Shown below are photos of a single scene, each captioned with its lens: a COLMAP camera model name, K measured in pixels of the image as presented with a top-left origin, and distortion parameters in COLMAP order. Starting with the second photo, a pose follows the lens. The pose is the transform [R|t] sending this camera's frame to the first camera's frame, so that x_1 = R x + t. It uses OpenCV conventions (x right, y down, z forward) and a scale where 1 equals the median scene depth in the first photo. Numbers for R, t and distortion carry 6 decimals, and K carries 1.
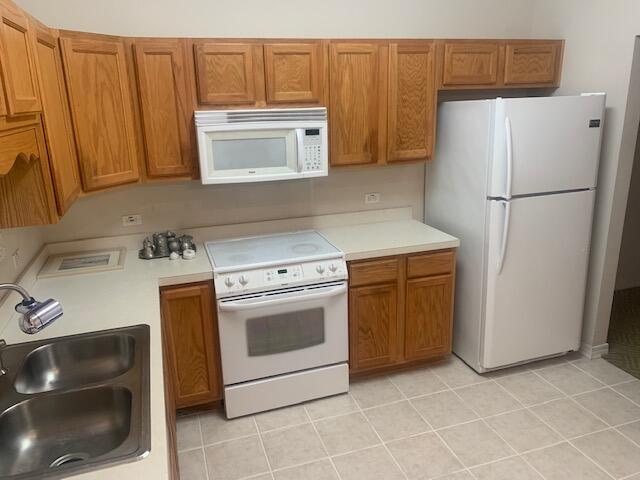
lens RADIAL K [[493.3, 0, 315.8], [0, 493.3, 243.1], [0, 0, 1]] dist [0.046708, -0.045142]
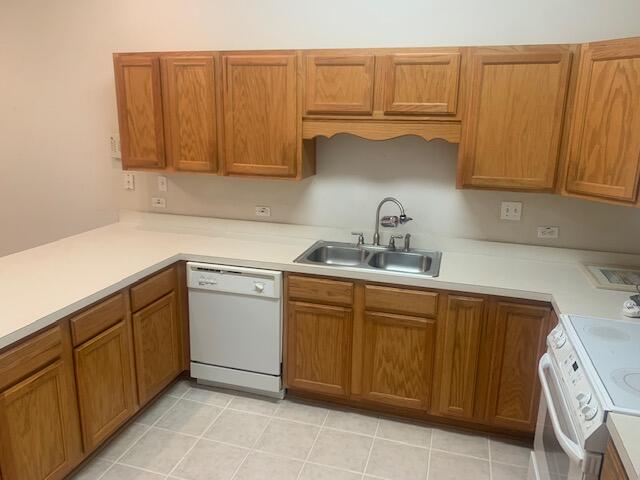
lens RADIAL K [[493.3, 0, 313.2], [0, 493.3, 237.5], [0, 0, 1]] dist [0.046708, -0.045142]
pose [[-0.575203, 0.215041, -0.789239, 0.605599], [-0.233456, 0.881546, 0.410335, -0.277394], [0.783990, 0.420279, -0.456866, 0.931867]]
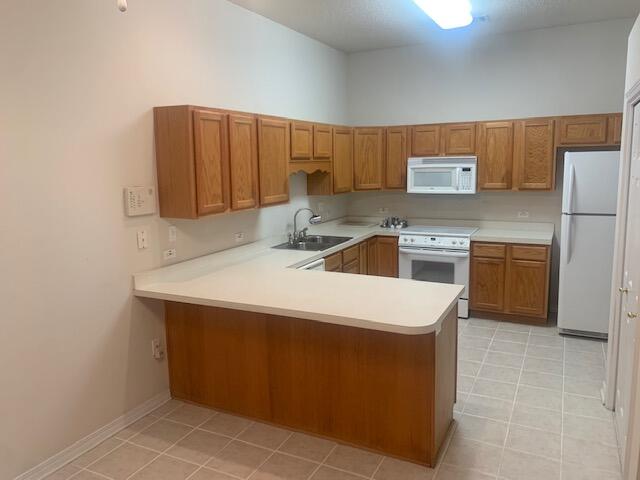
lens RADIAL K [[493.3, 0, 319.7], [0, 493.3, 238.7], [0, 0, 1]] dist [0.046708, -0.045142]
pose [[0.717177, 0.123472, -0.685866, 0.921925], [-0.197108, 0.979932, -0.029696, 0.197132], [0.668435, 0.156487, 0.727122, -0.694446]]
